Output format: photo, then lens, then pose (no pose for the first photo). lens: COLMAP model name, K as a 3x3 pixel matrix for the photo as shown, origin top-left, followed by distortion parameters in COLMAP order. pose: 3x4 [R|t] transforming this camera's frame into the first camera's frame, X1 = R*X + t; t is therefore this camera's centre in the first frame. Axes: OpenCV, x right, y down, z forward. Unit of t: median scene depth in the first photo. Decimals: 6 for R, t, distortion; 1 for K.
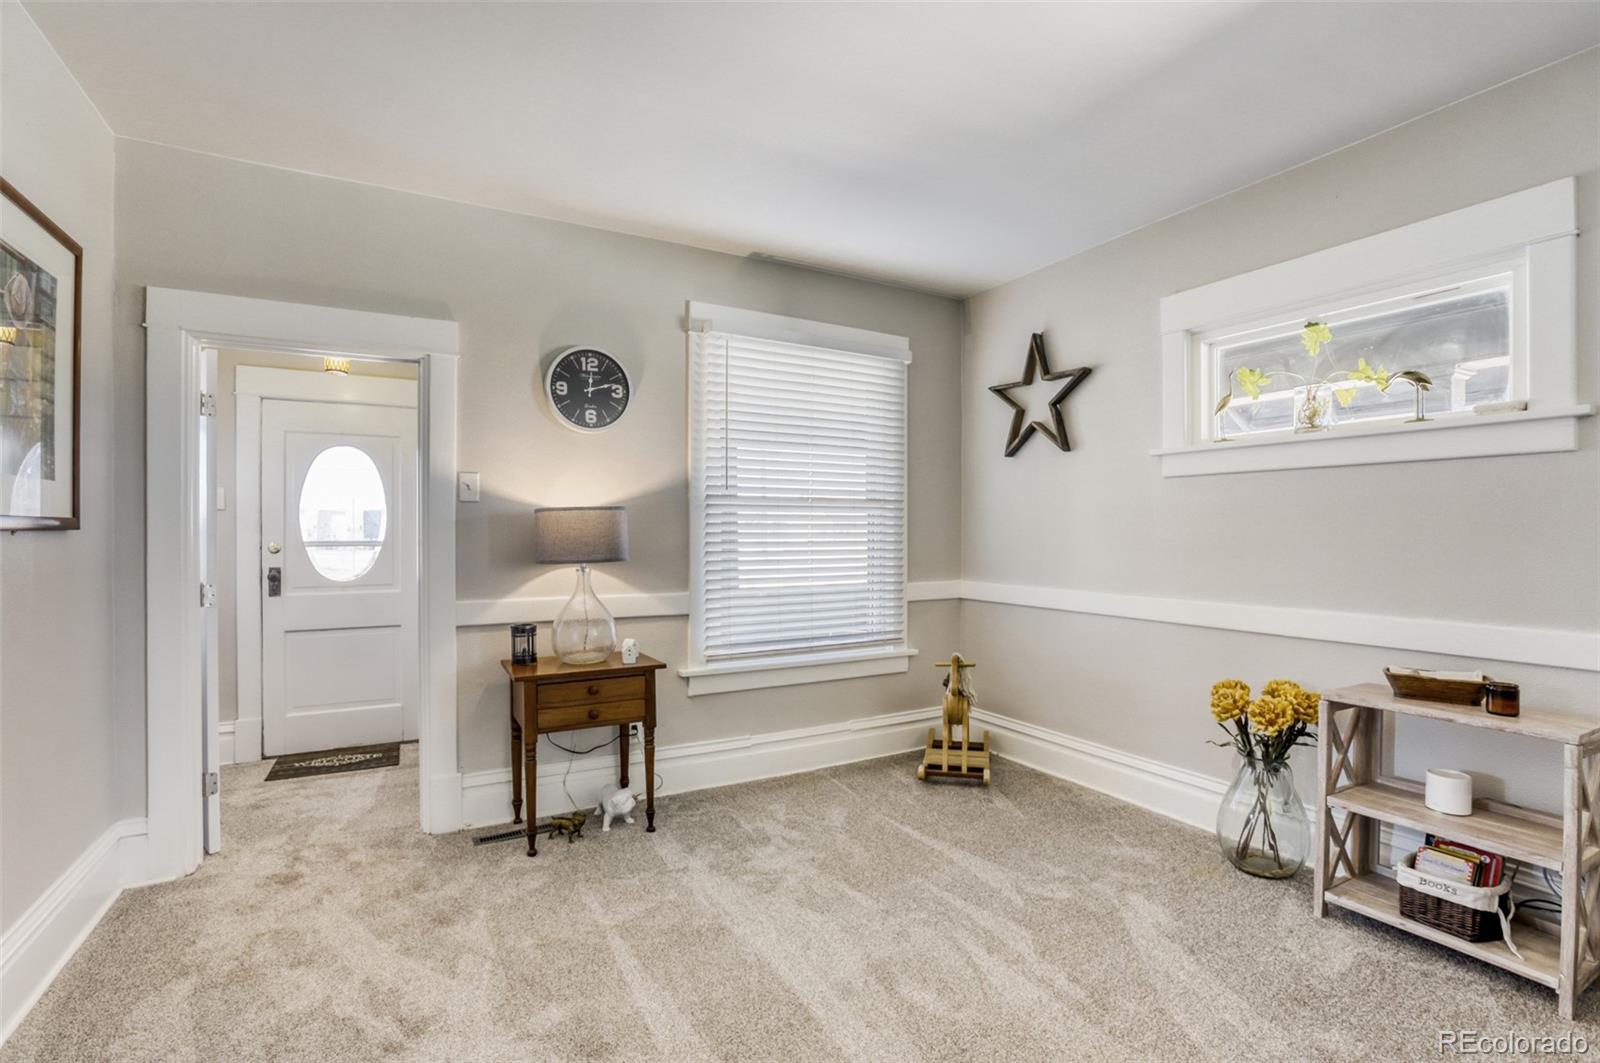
lens RADIAL K [[748.0, 0, 792.9], [0, 748.0, 529.1], [0, 0, 1]] dist [-0.002733, 0.000650]
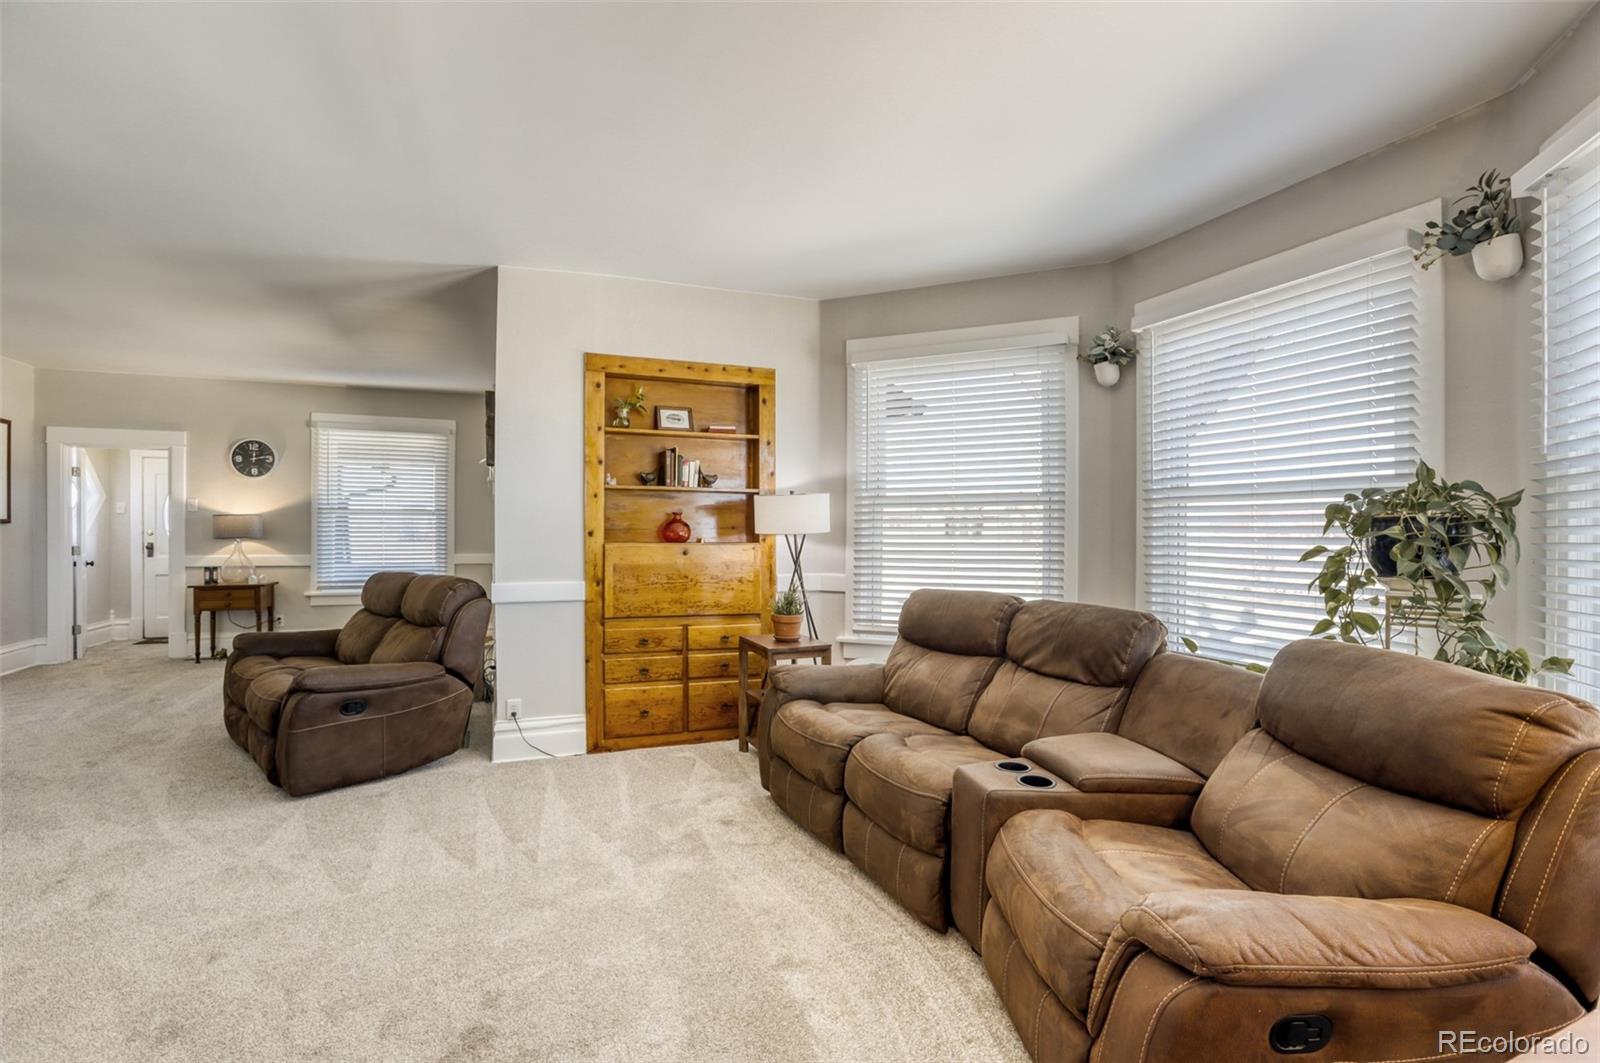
lens RADIAL K [[748.0, 0, 792.9], [0, 748.0, 529.1], [0, 0, 1]] dist [-0.002733, 0.000650]
pose [[0.992285, 0.004863, -0.123885, 1.518406], [-0.003999, 0.999966, 0.007223, -0.007380], [0.123916, -0.006672, 0.992270, -0.925291]]
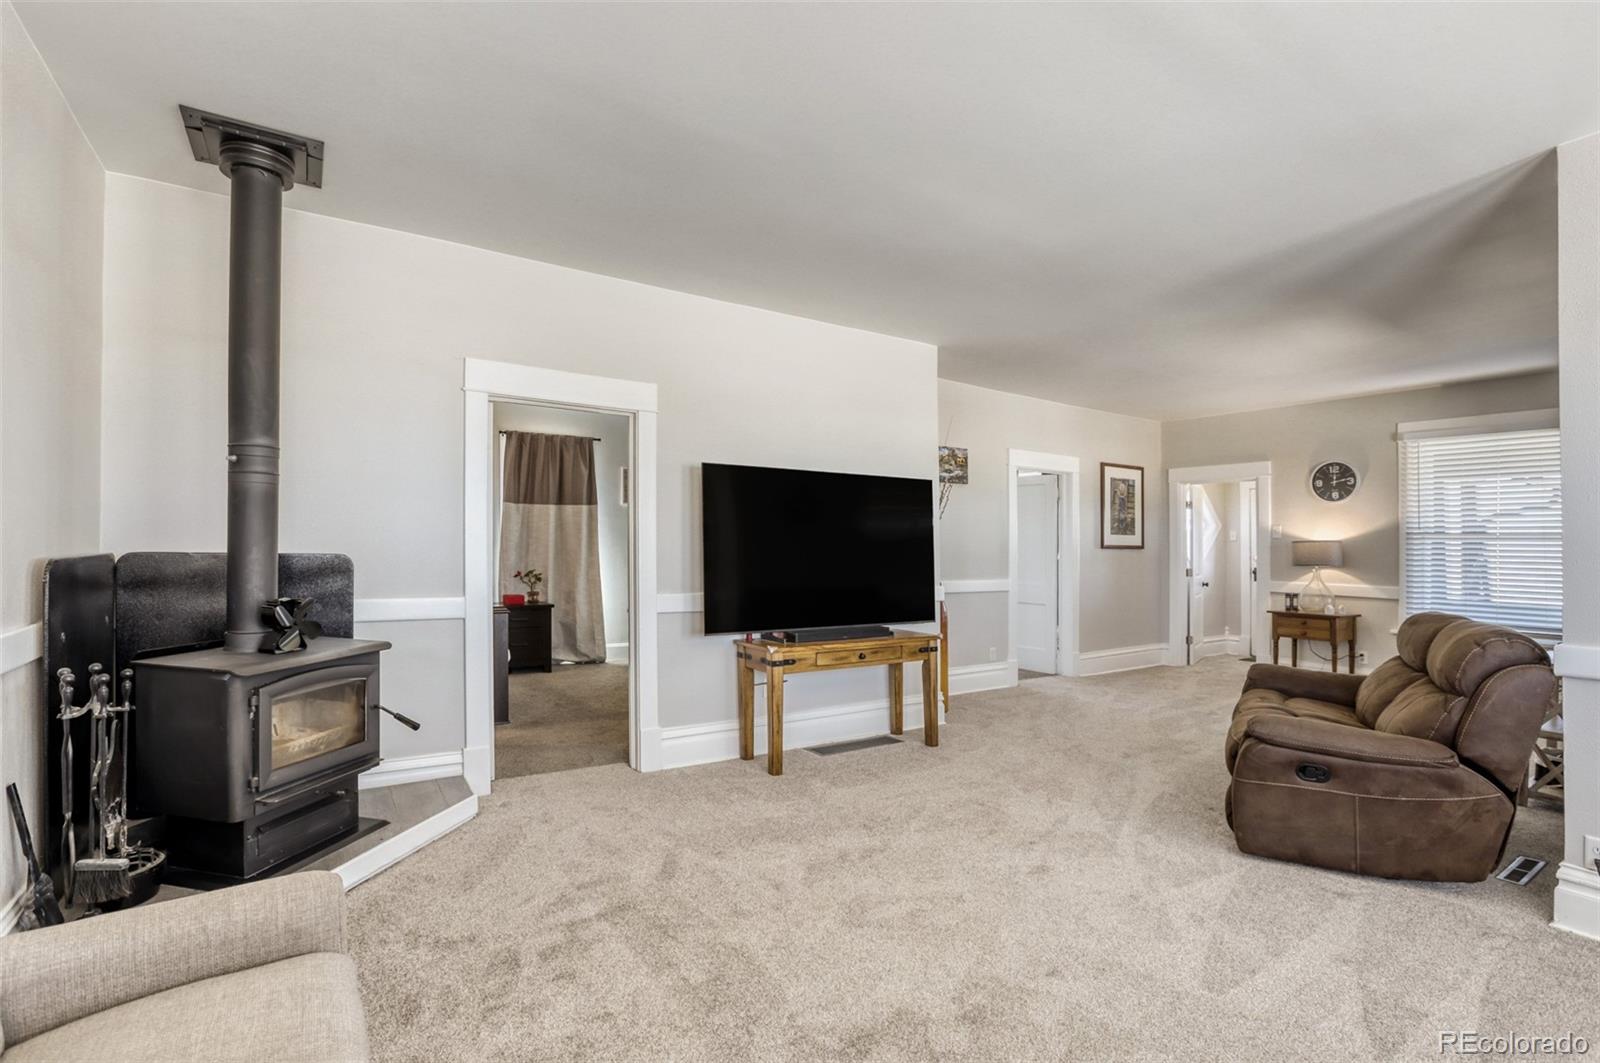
lens RADIAL K [[748.0, 0, 792.9], [0, 748.0, 529.1], [0, 0, 1]] dist [-0.002733, 0.000650]
pose [[0.103906, -0.018889, -0.994408, 1.579927], [-0.008260, 0.999769, -0.019854, -0.007038], [0.994553, 0.010277, 0.103726, -0.663129]]
